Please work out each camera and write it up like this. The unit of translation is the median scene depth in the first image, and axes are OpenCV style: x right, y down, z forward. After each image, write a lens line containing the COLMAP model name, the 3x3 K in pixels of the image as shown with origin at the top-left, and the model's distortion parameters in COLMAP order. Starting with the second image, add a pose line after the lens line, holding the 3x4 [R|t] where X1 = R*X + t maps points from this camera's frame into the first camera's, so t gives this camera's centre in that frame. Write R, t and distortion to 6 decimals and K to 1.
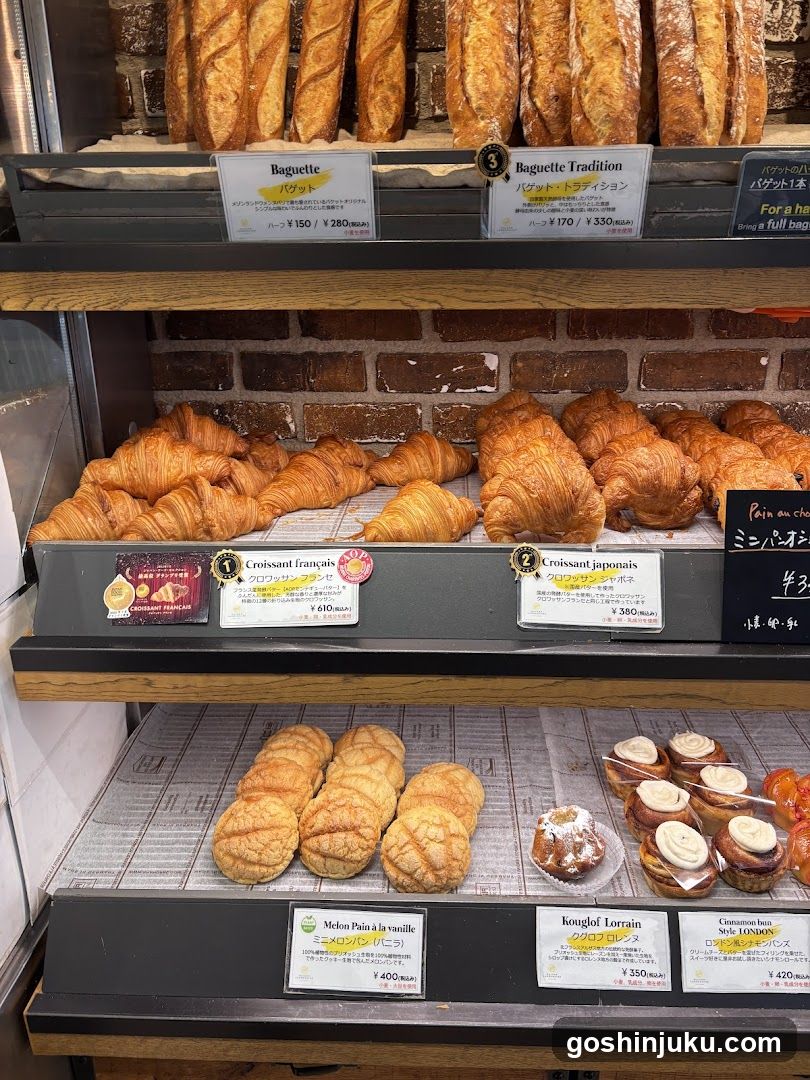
lens RADIAL K [[797.0, 0, 407.2], [0, 797.0, 547.9], [0, 0, 1]] dist [-0.007598, -0.019303]
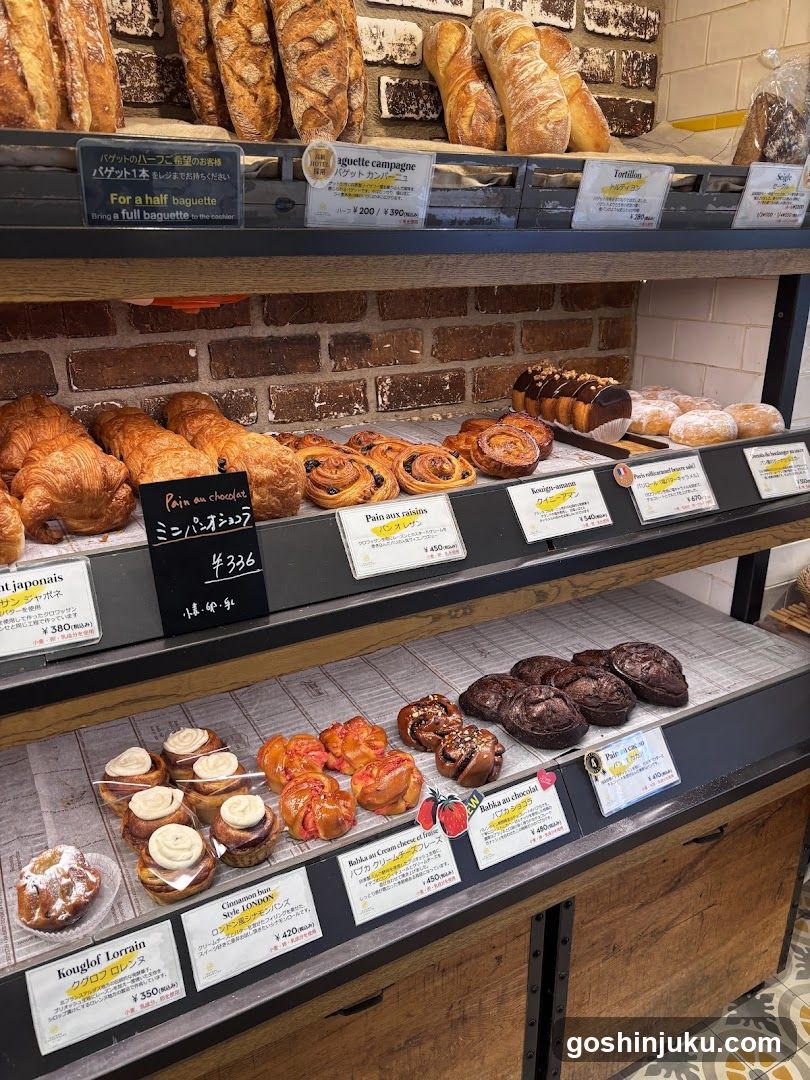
lens RADIAL K [[797.0, 0, 409.4], [0, 797.0, 548.6], [0, 0, 1]] dist [-0.007598, -0.019303]
pose [[0.839582, -0.179979, 0.512551, 0.155783], [0.179858, 0.982403, 0.050349, 0.014676], [-0.512594, 0.049914, 0.857179, -0.010728]]
